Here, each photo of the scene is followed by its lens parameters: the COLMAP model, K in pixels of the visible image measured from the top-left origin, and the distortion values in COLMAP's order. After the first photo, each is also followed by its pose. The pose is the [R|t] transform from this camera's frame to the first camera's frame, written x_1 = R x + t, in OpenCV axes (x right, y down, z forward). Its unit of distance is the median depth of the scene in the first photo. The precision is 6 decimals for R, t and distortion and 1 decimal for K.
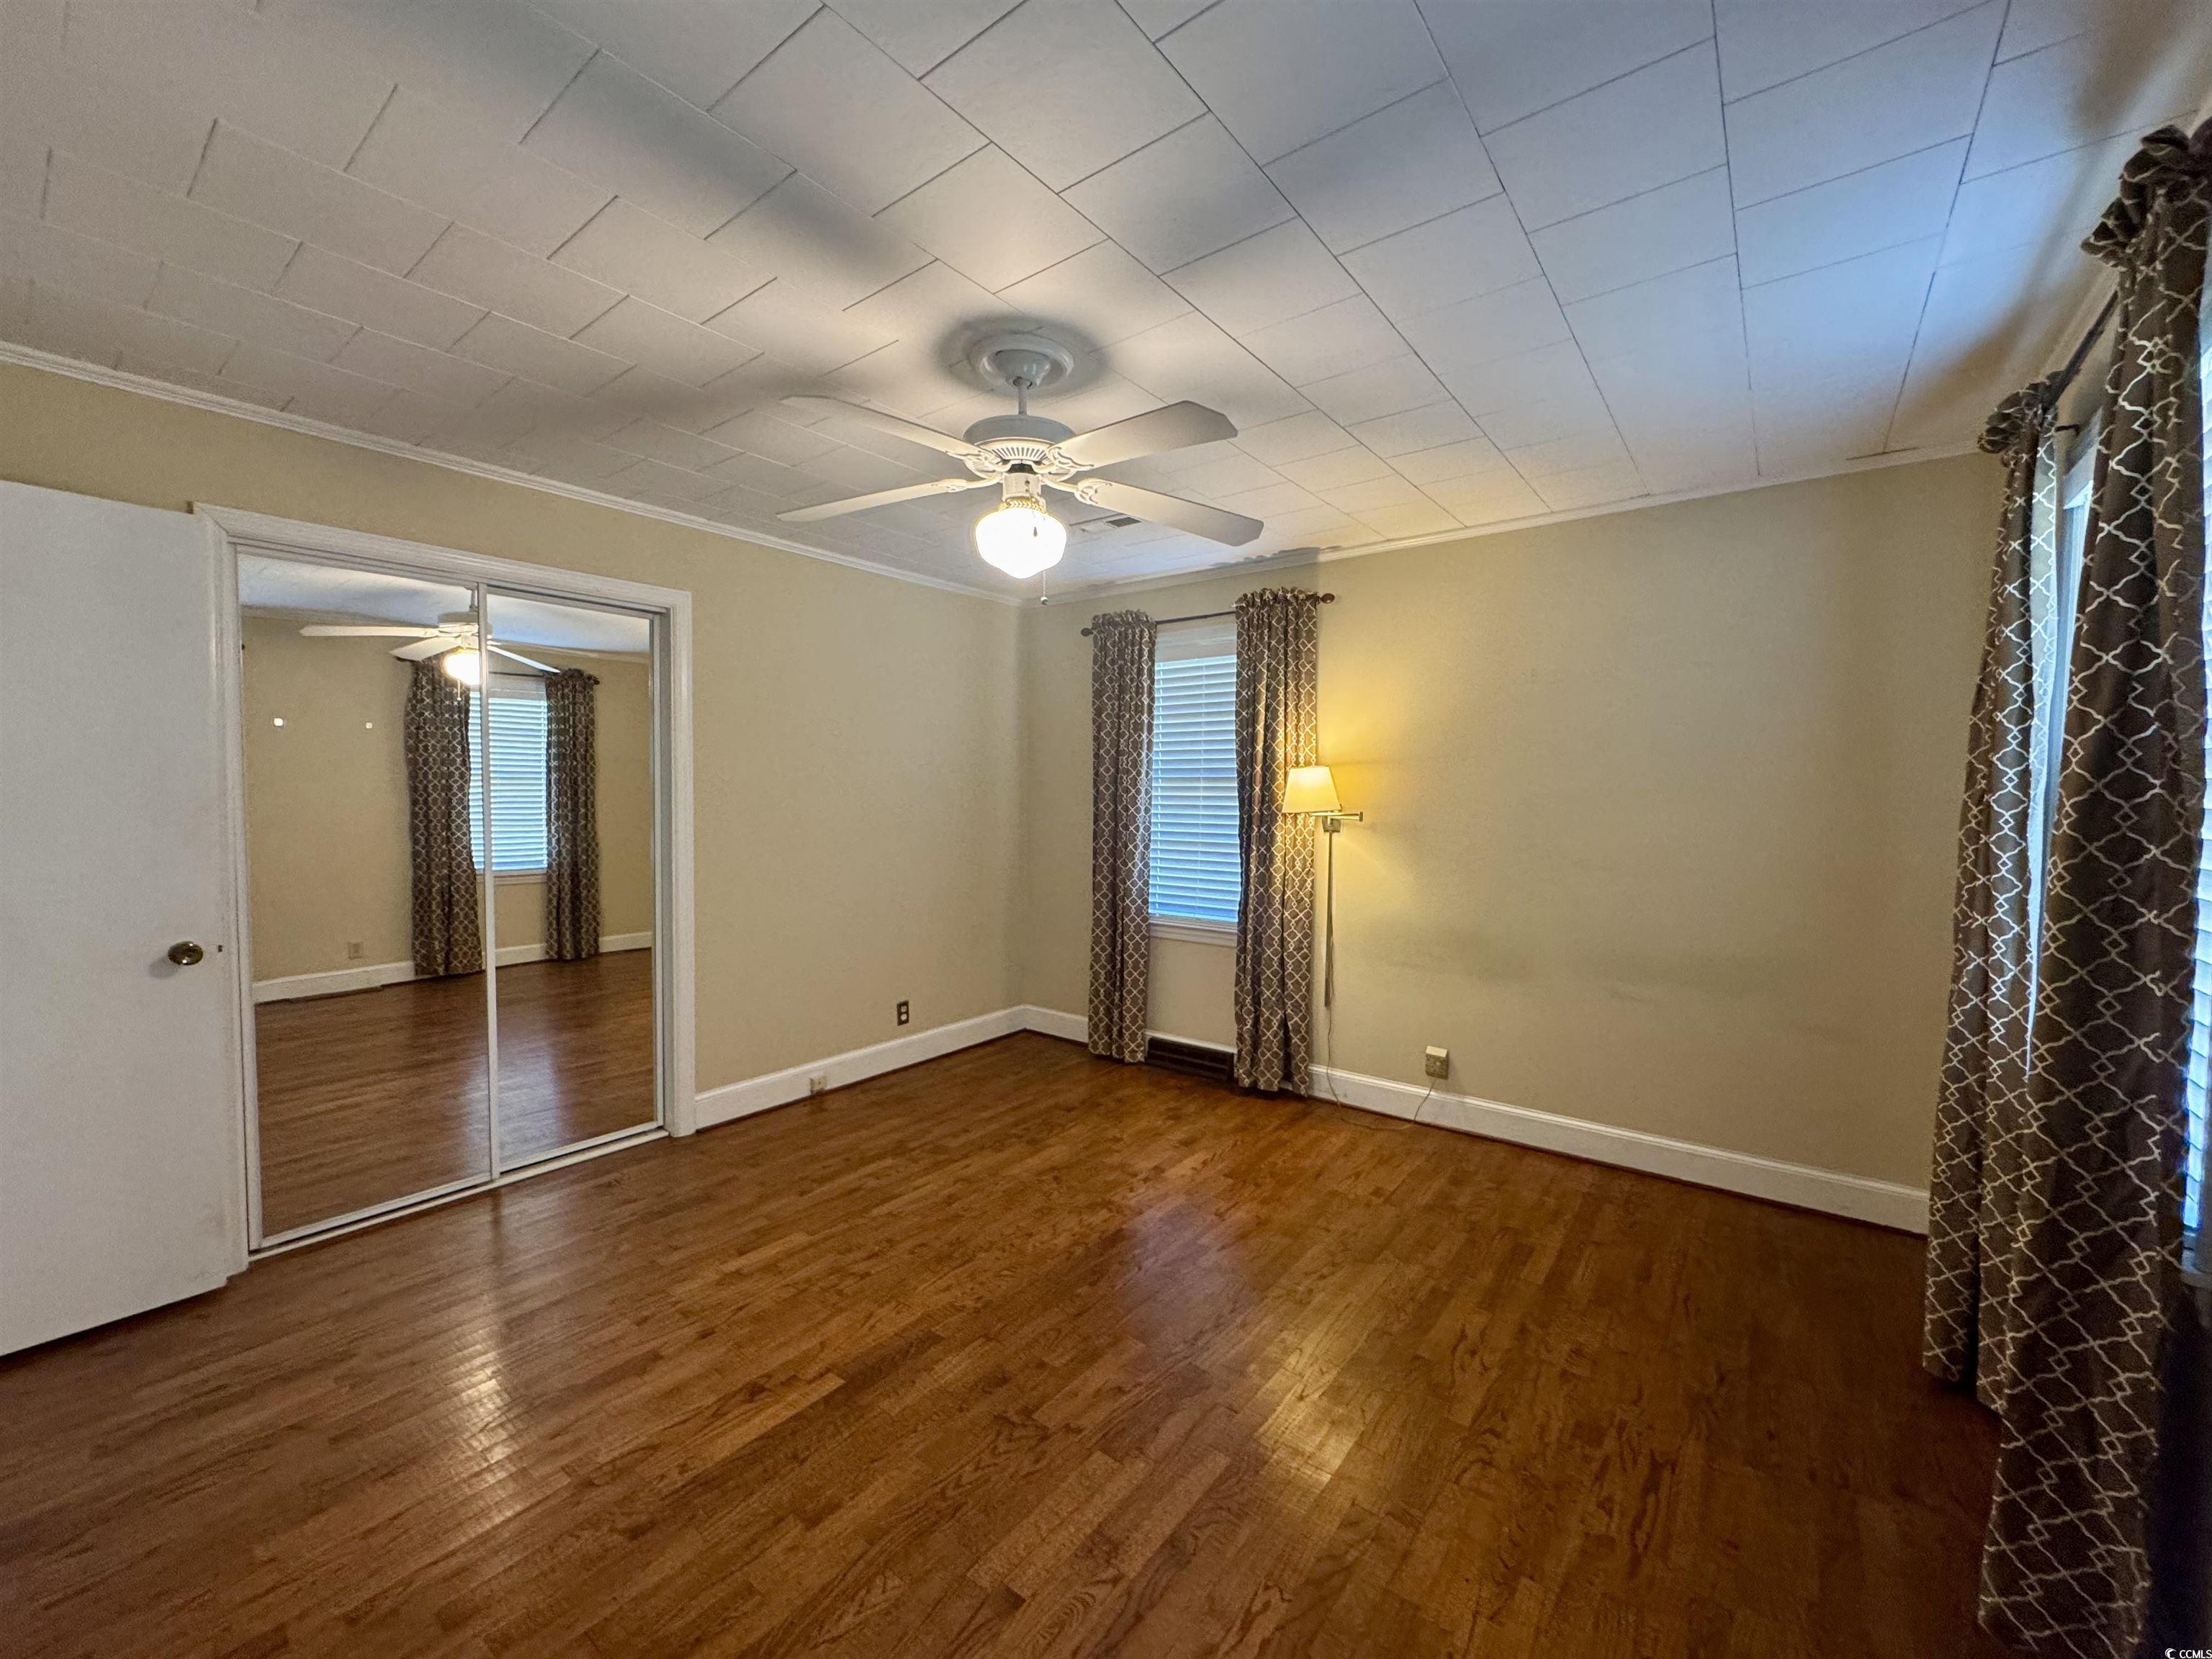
lens RADIAL K [[882.6, 0, 1104.6], [0, 882.6, 827.9], [0, 0, 1]] dist [-0.000434, 0.000068]
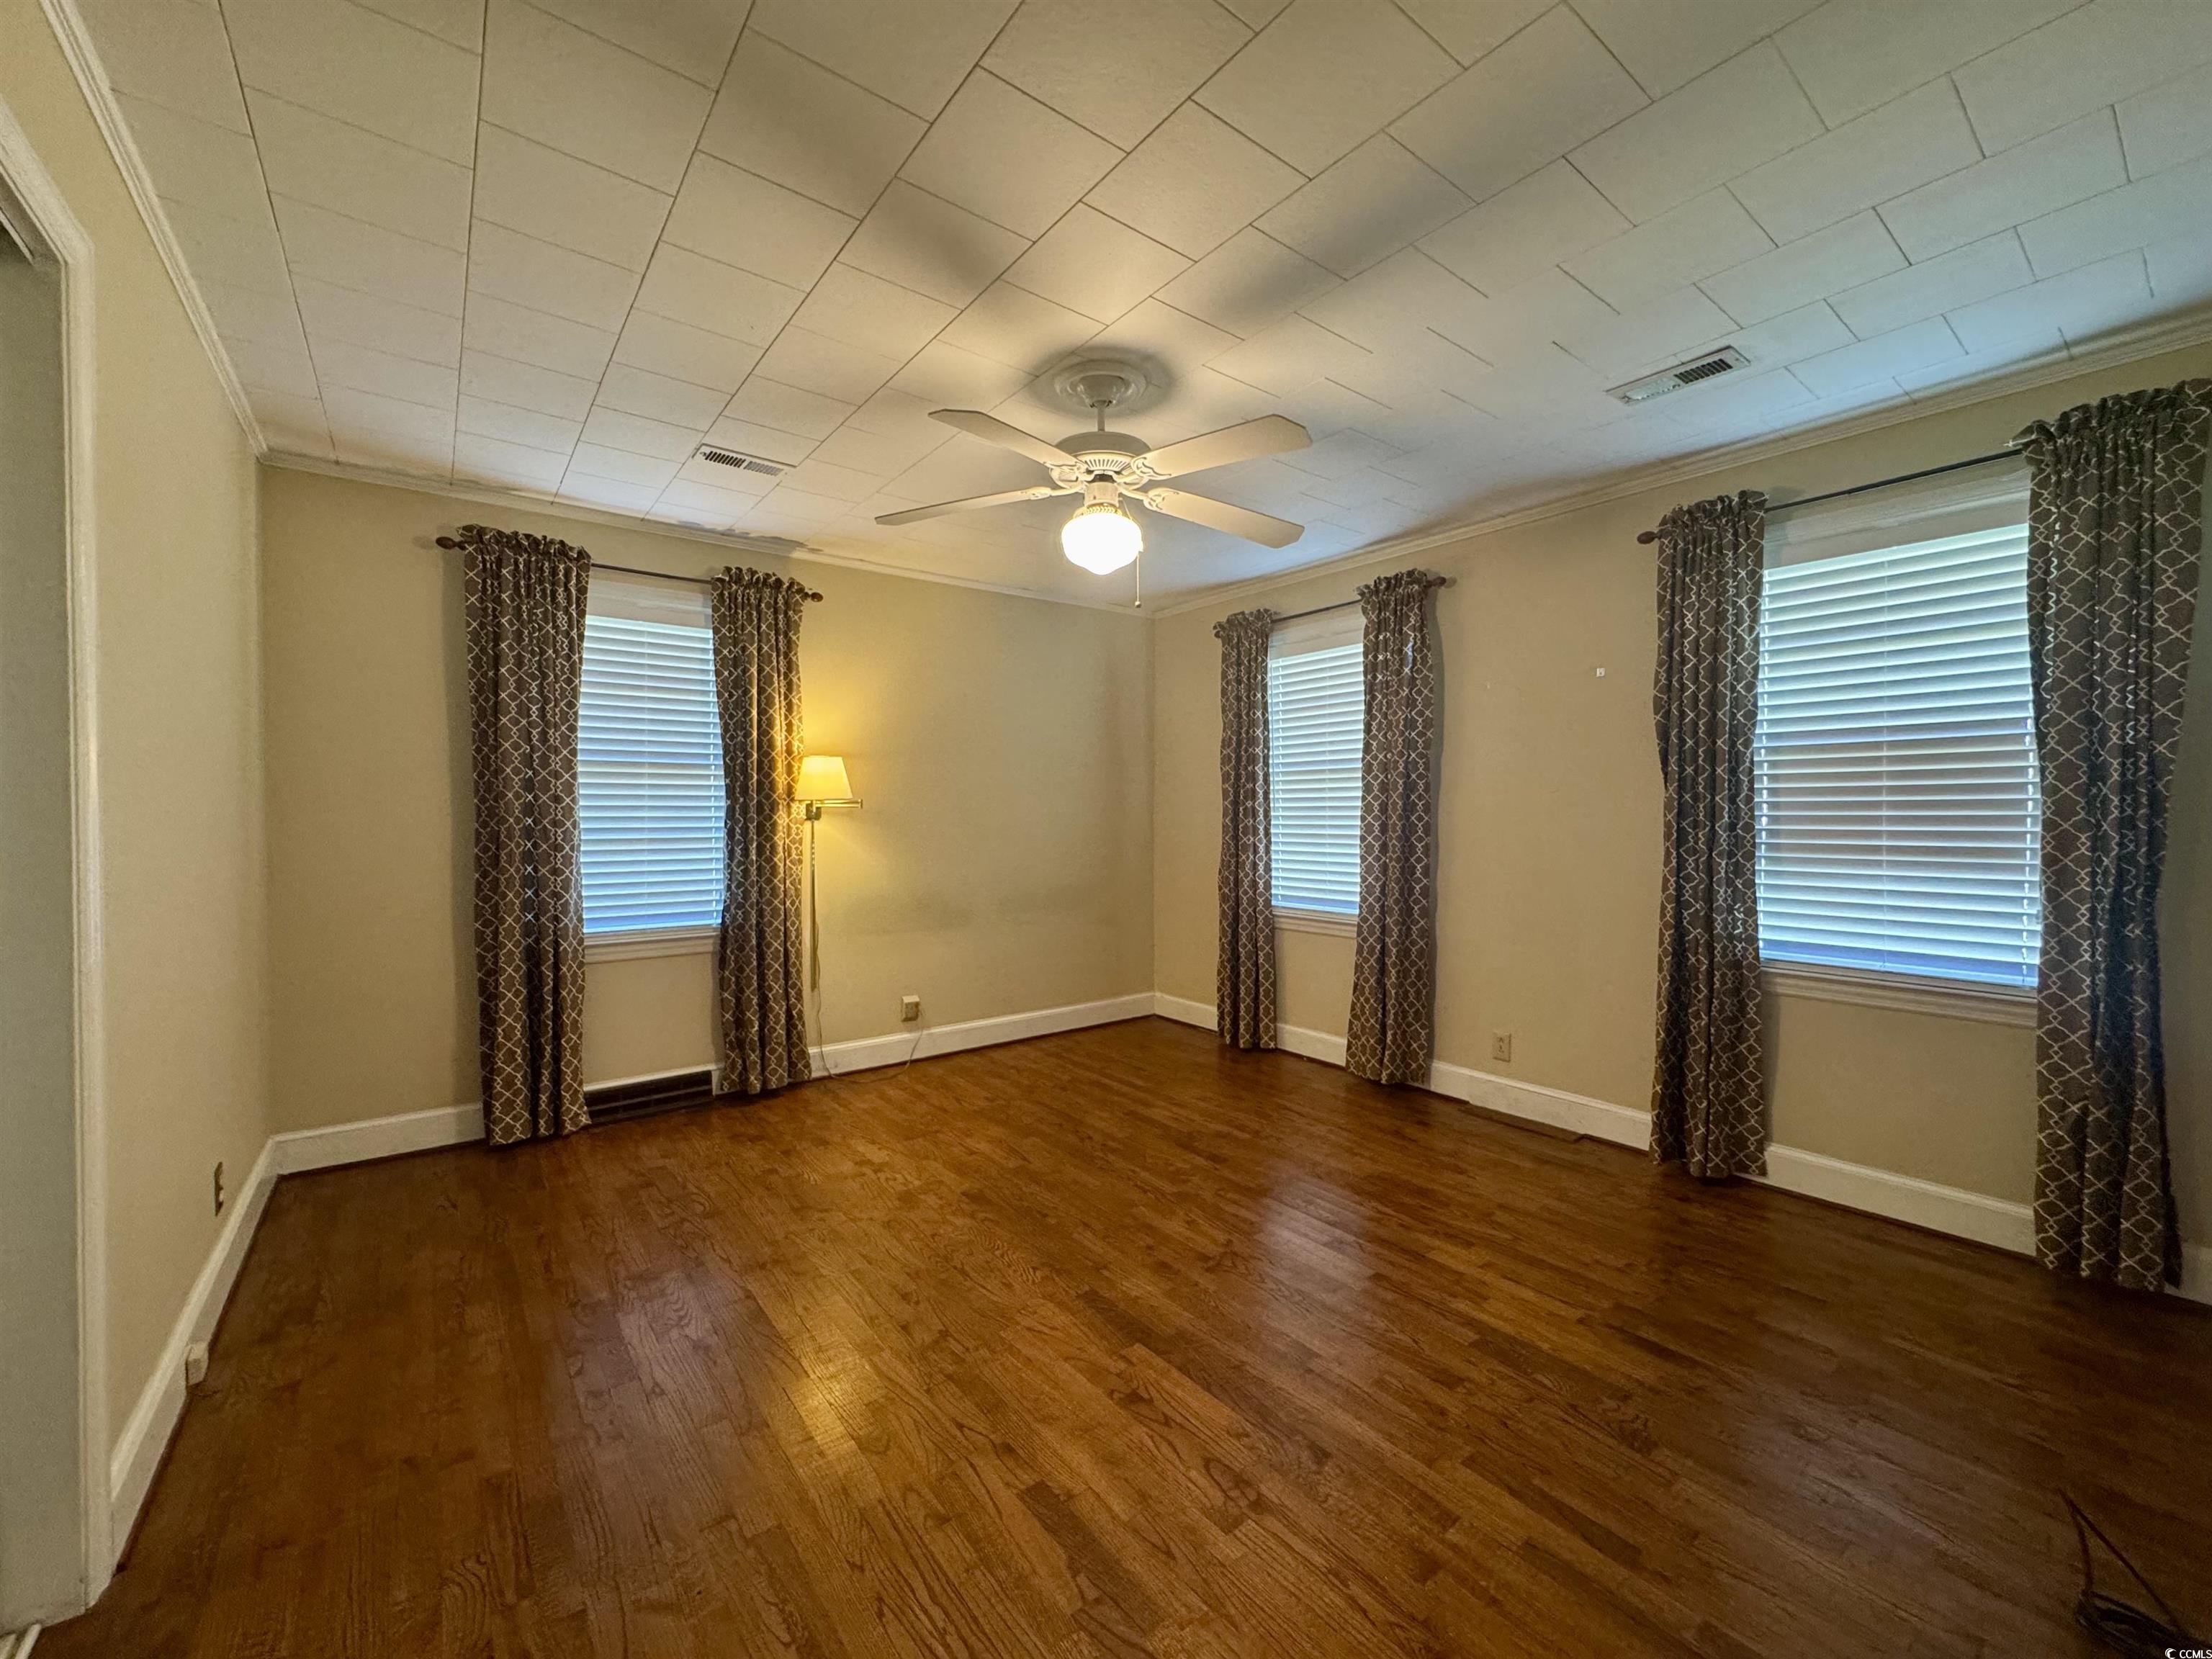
lens RADIAL K [[882.6, 0, 1105.3], [0, 882.6, 829.6], [0, 0, 1]] dist [-0.000434, 0.000068]
pose [[0.252254, -0.025527, 0.967324, -0.676632], [0.041493, 0.999018, 0.015543, 0.014120], [-0.966771, 0.036216, 0.253066, 0.408415]]
